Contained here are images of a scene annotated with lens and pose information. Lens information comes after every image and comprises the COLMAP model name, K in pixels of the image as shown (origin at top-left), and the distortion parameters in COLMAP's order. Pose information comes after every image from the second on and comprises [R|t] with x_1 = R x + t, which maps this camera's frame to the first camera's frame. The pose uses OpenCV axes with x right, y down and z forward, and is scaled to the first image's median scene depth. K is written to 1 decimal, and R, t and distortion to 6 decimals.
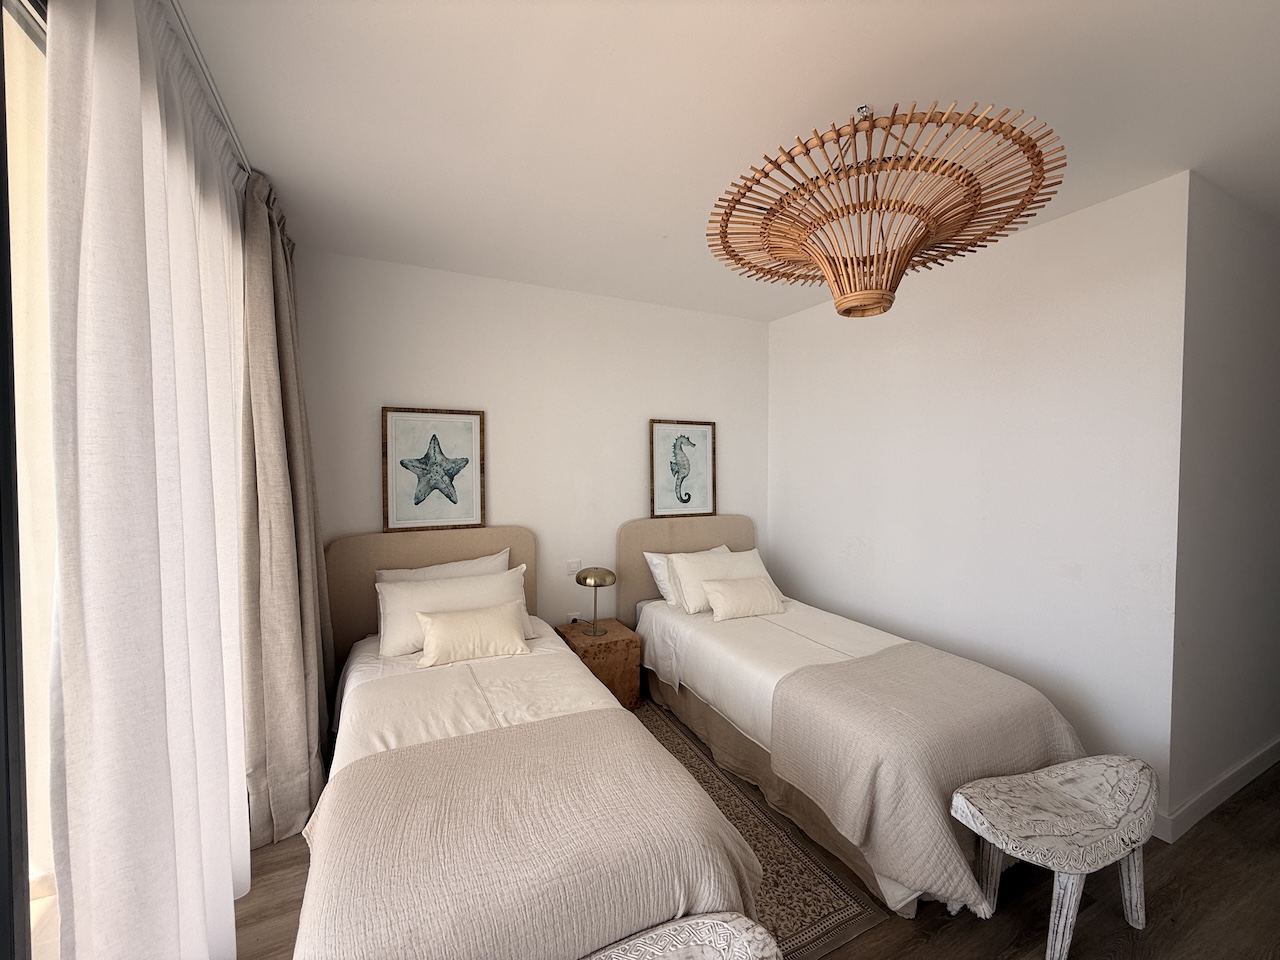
lens RADIAL K [[510.4, 0, 640.4], [0, 510.4, 482.3], [0, 0, 1]] dist [-0.009367, 0.002421]
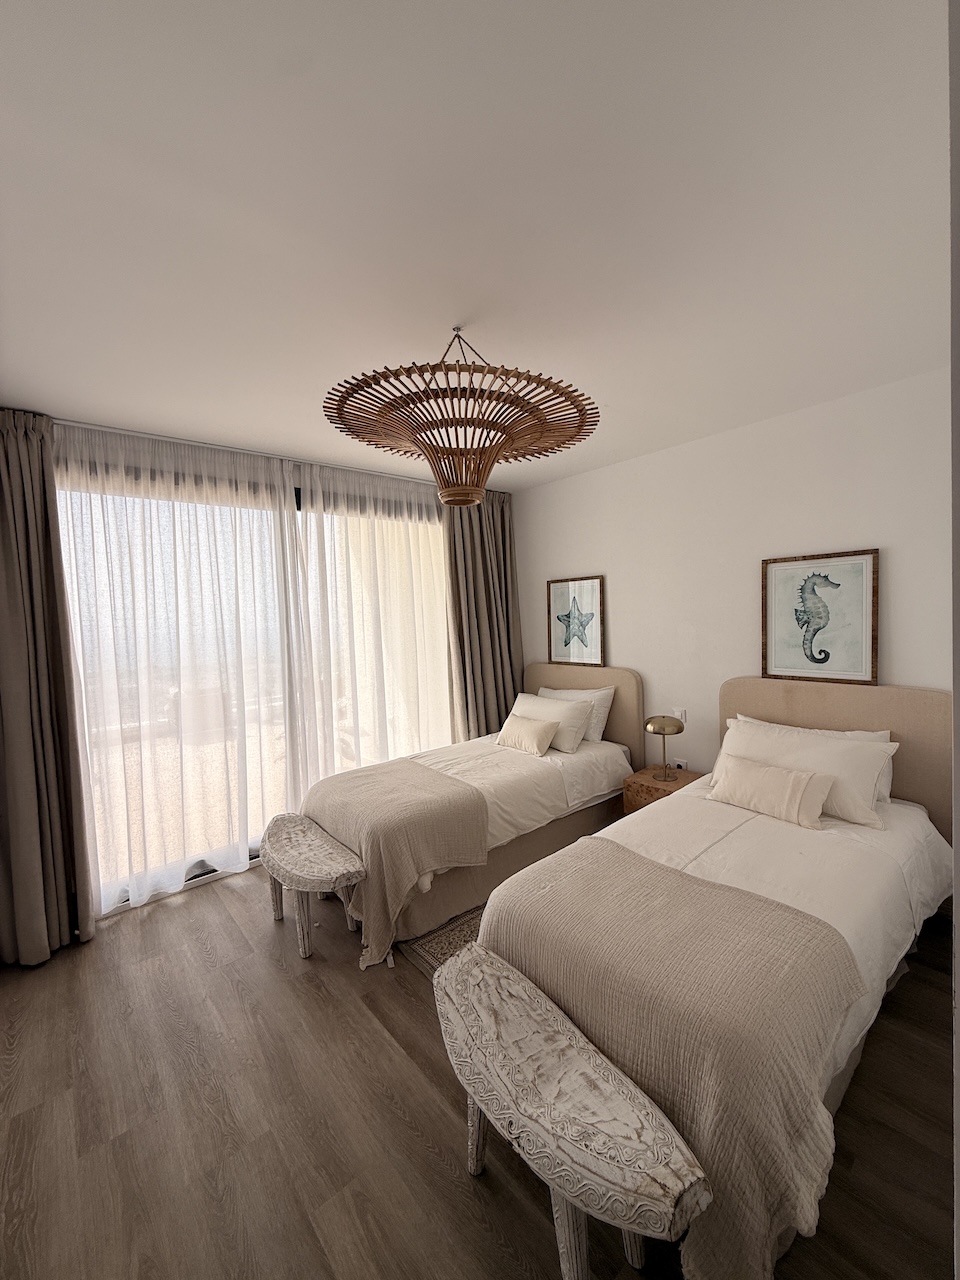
lens RADIAL K [[510.4, 0, 475.0], [0, 510.4, 642.3], [0, 0, 1]] dist [-0.009367, 0.002421]
pose [[0.237497, 0.044966, -0.970347, 0.718997], [0.007797, 0.998808, 0.048194, -0.031768], [0.971357, -0.019011, 0.236863, 0.333954]]
